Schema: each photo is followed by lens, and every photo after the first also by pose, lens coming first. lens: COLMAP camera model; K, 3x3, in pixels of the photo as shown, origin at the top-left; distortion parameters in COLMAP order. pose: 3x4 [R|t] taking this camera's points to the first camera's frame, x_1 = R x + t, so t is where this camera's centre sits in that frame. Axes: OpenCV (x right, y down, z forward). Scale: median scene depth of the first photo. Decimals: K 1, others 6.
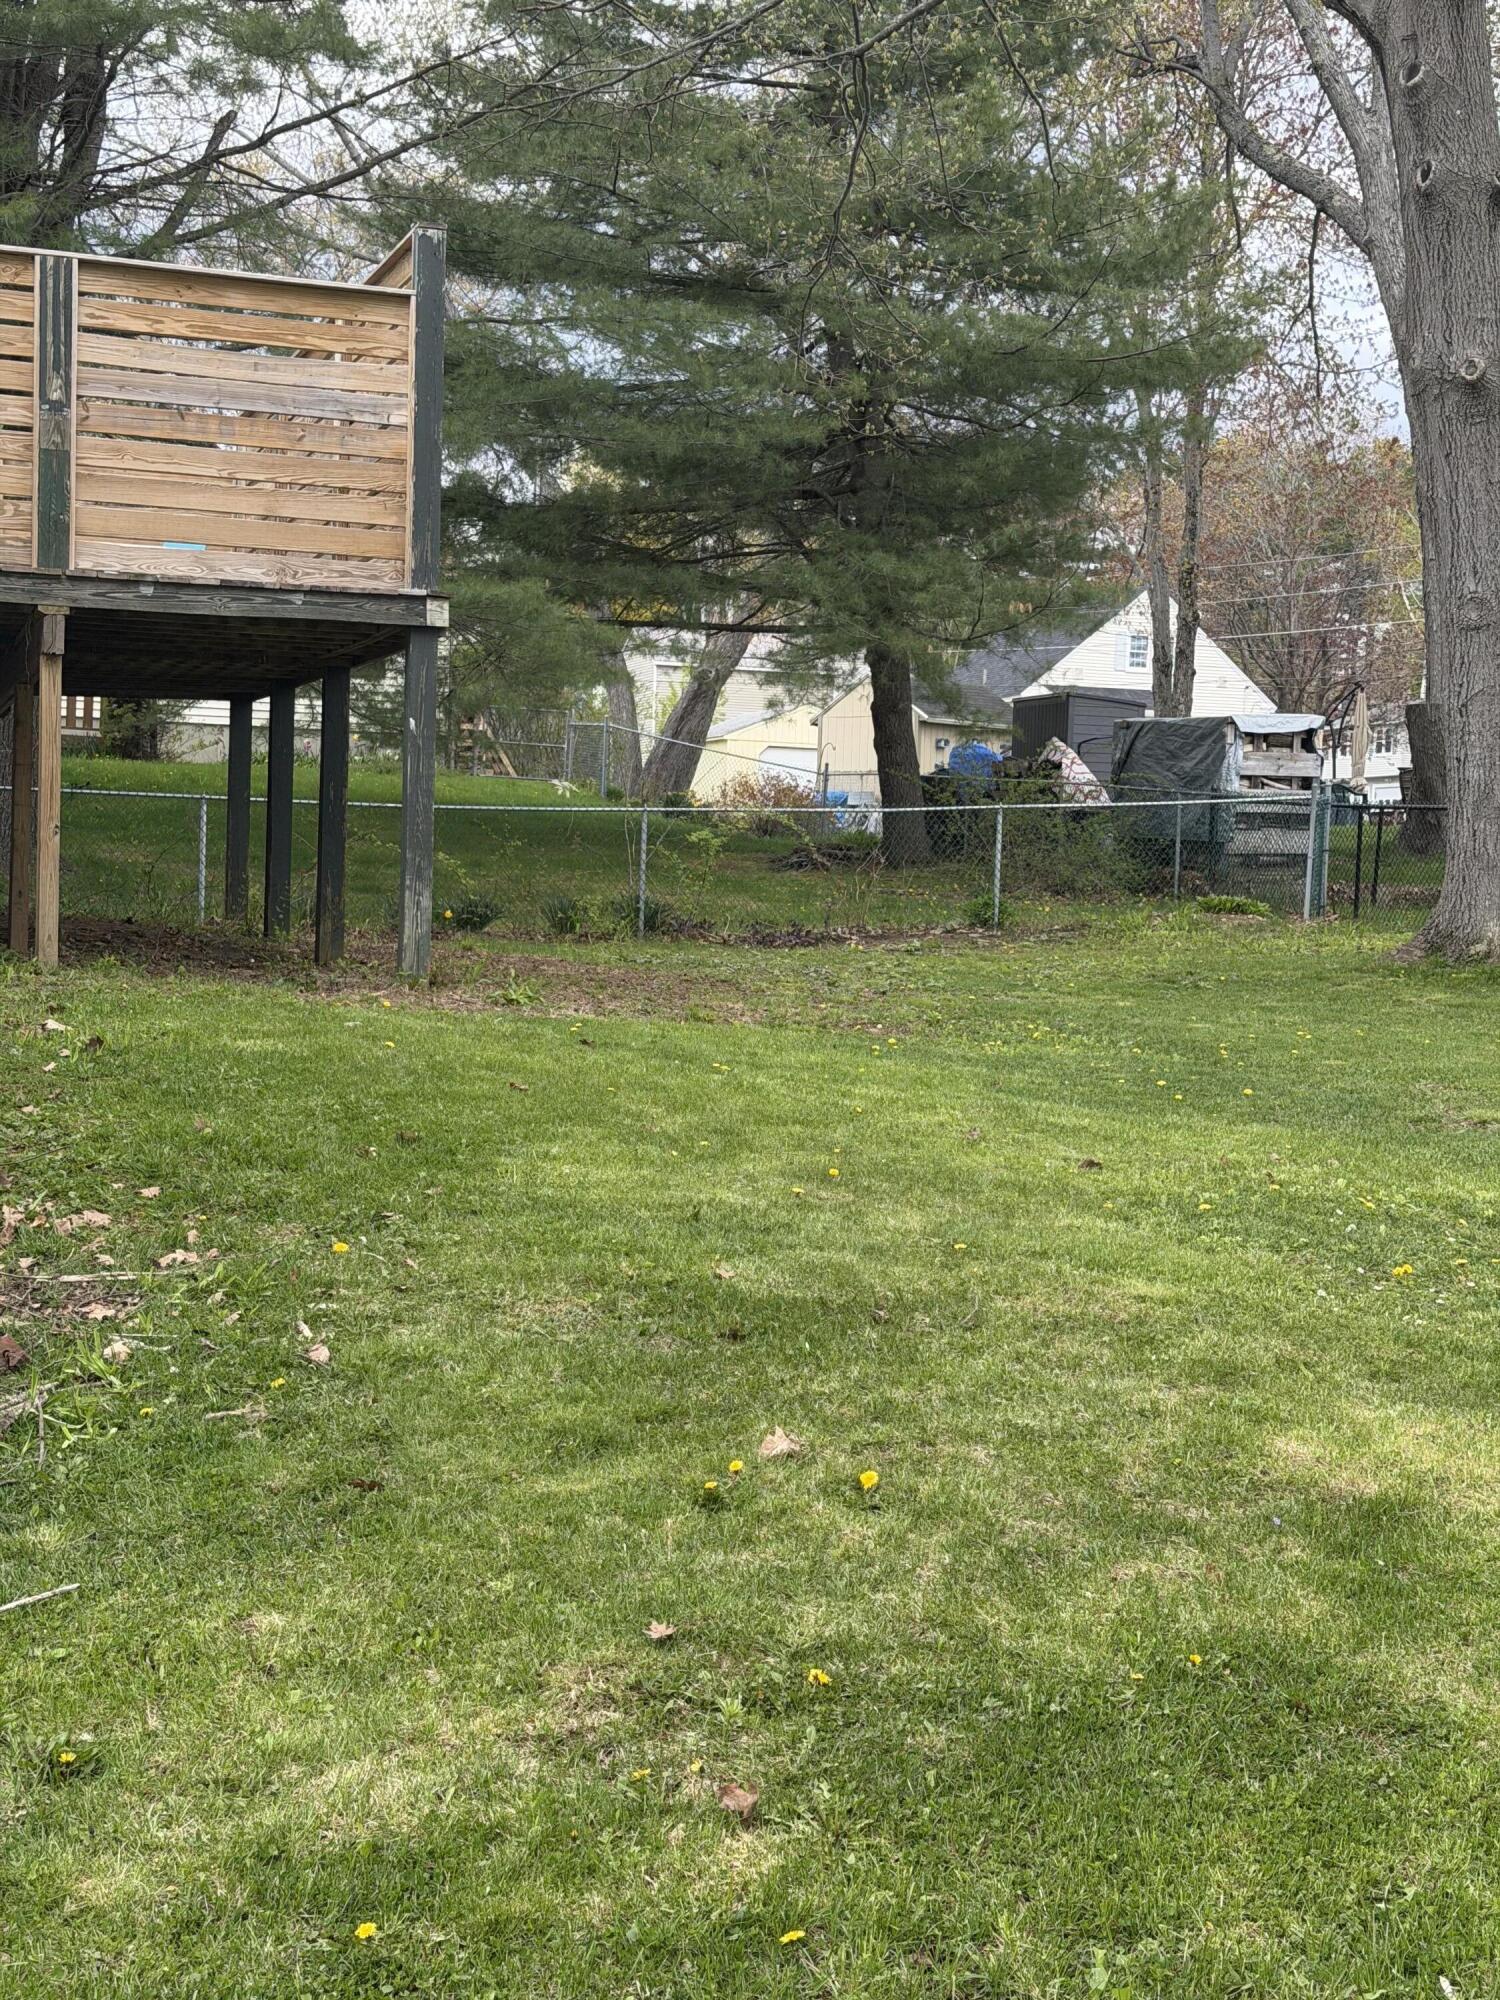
lens RADIAL K [[2797.5, 0, 750.0], [0, 2797.5, 1000.0], [0, 0, 1]] dist [0.024528, -0.025577]
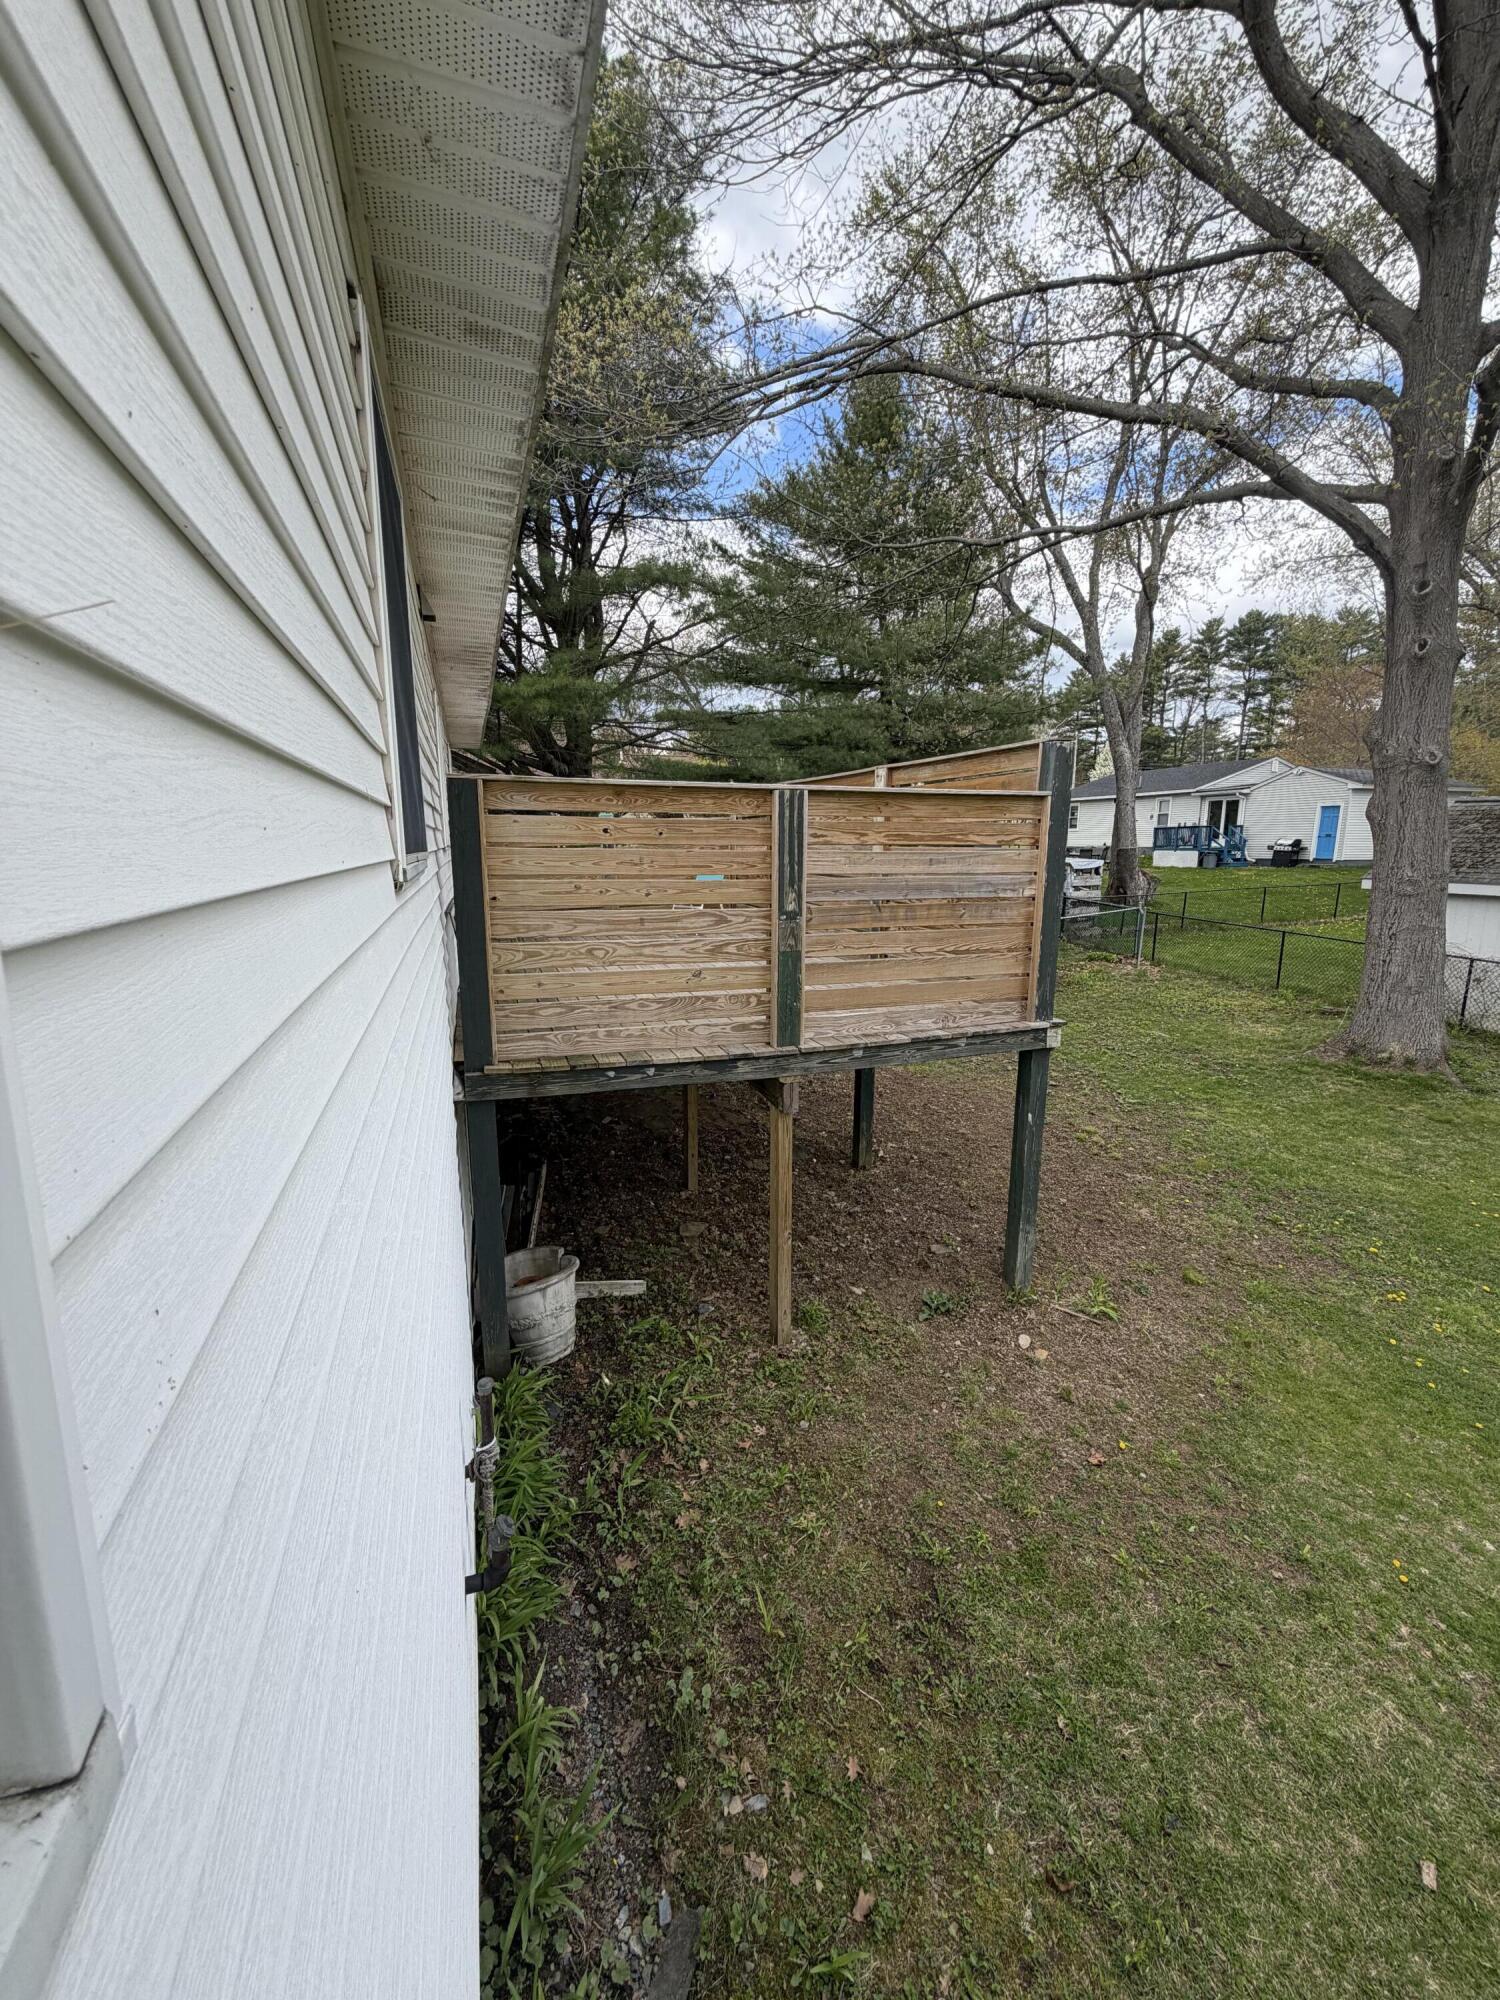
lens RADIAL K [[797.8, 0, 750.1], [0, 797.8, 993.9], [0, 0, 1]] dist [0.000489, 0.000146]
pose [[0.999279, -0.027679, -0.025992, -0.255829], [0.030894, 0.990660, 0.132807, -0.223446], [0.022074, -0.133515, 0.990801, 0.655893]]
